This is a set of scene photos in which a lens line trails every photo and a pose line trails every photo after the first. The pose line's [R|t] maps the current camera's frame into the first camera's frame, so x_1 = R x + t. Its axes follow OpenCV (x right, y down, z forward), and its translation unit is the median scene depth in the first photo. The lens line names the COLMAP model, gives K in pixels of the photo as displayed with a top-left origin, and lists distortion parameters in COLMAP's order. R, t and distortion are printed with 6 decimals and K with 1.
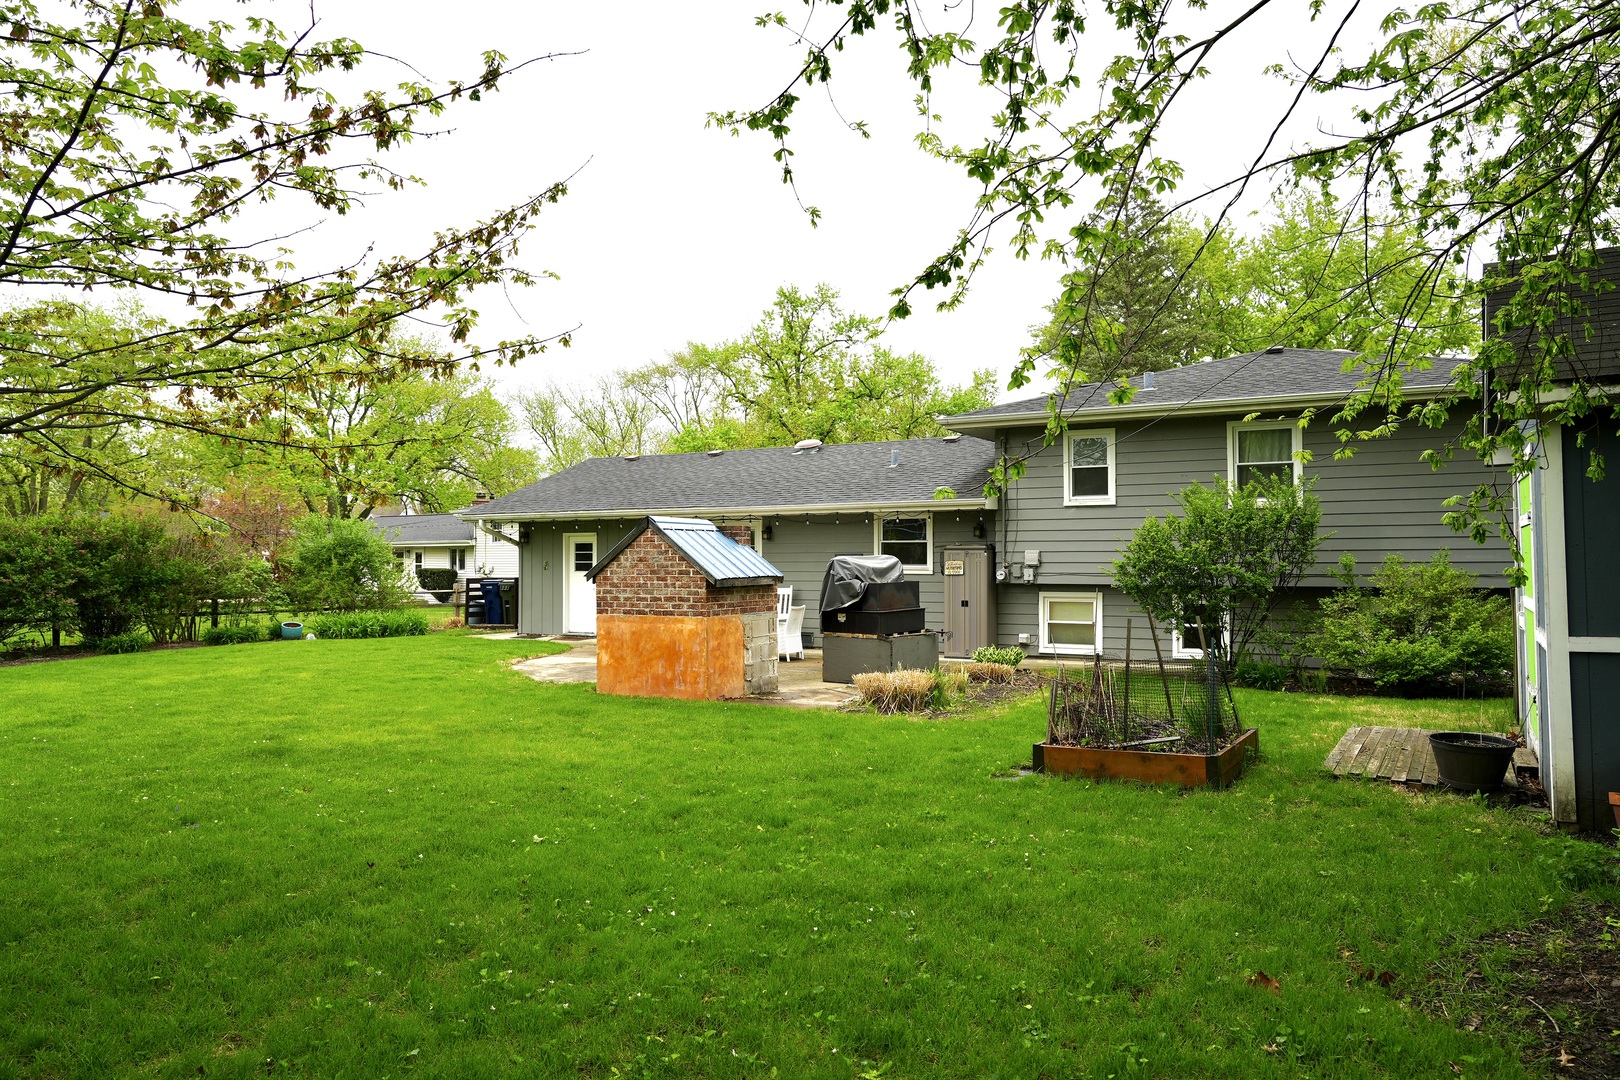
lens RADIAL K [[1105.8, 0, 811.5], [0, 1105.8, 533.7], [0, 0, 1]] dist [-0.029924, 0.010690]
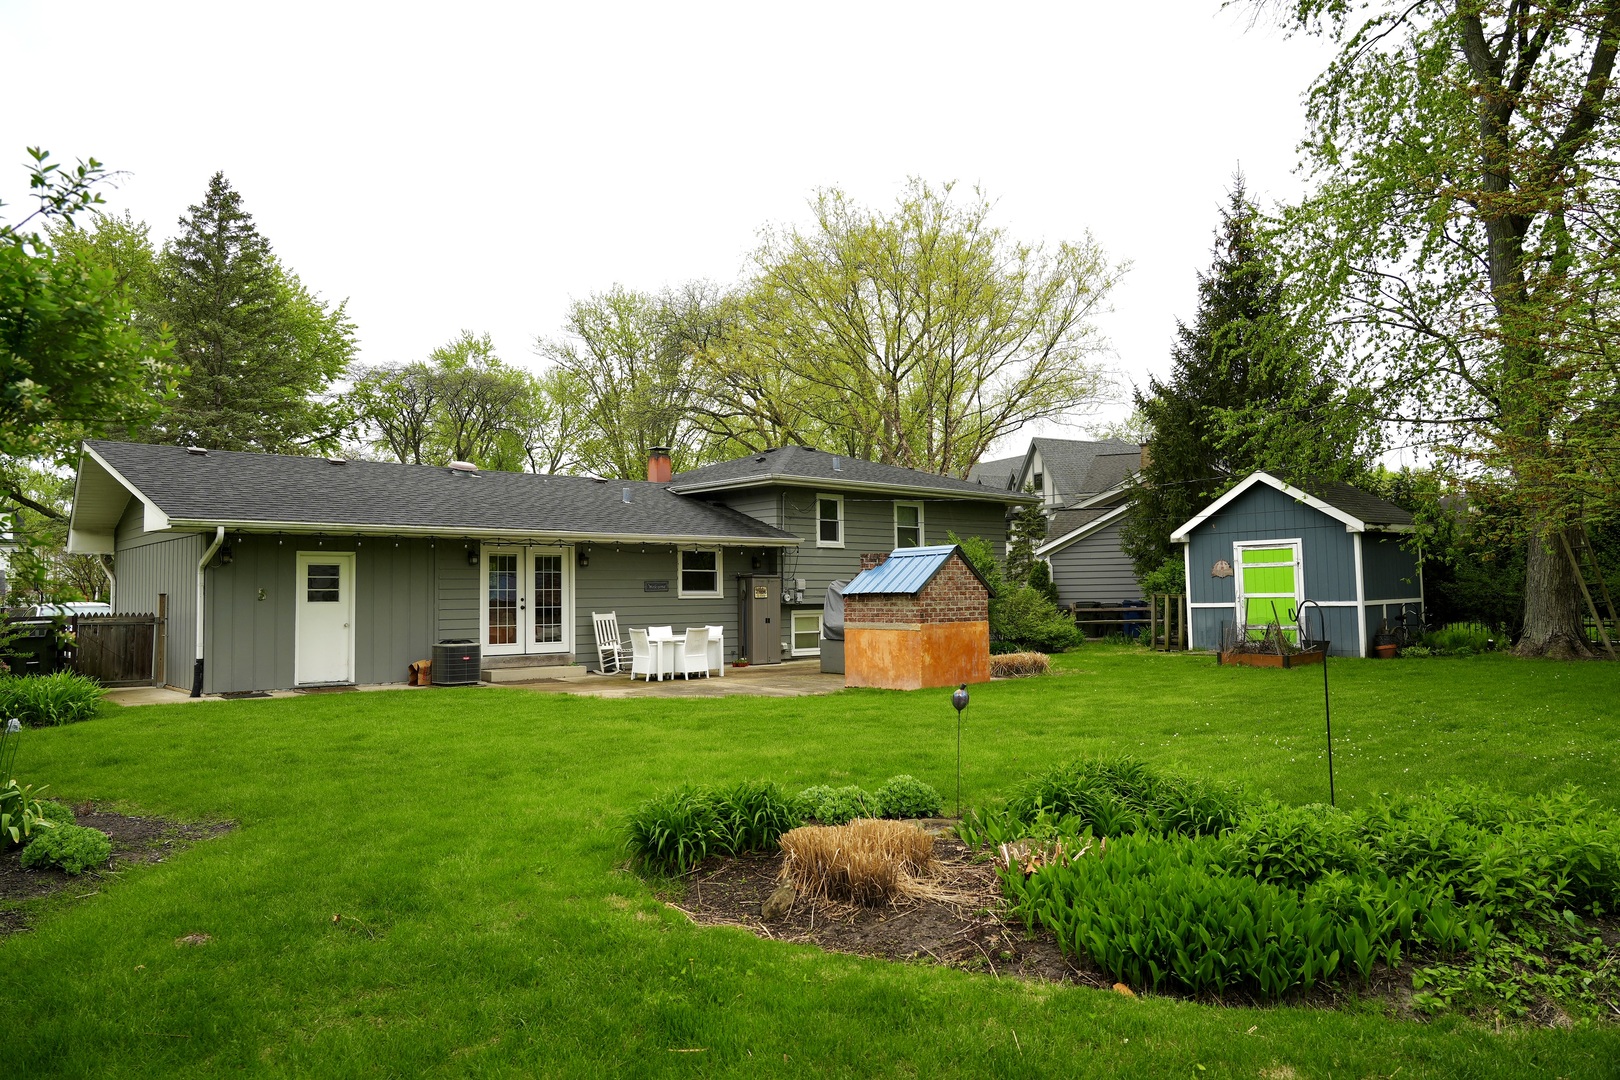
lens RADIAL K [[1105.8, 0, 811.5], [0, 1105.8, 533.7], [0, 0, 1]] dist [-0.029924, 0.010690]
pose [[0.287306, 0.054008, 0.956315, -1.087114], [-0.009701, 0.998522, -0.053478, 0.031782], [-0.957790, 0.006087, 0.287406, 0.601084]]
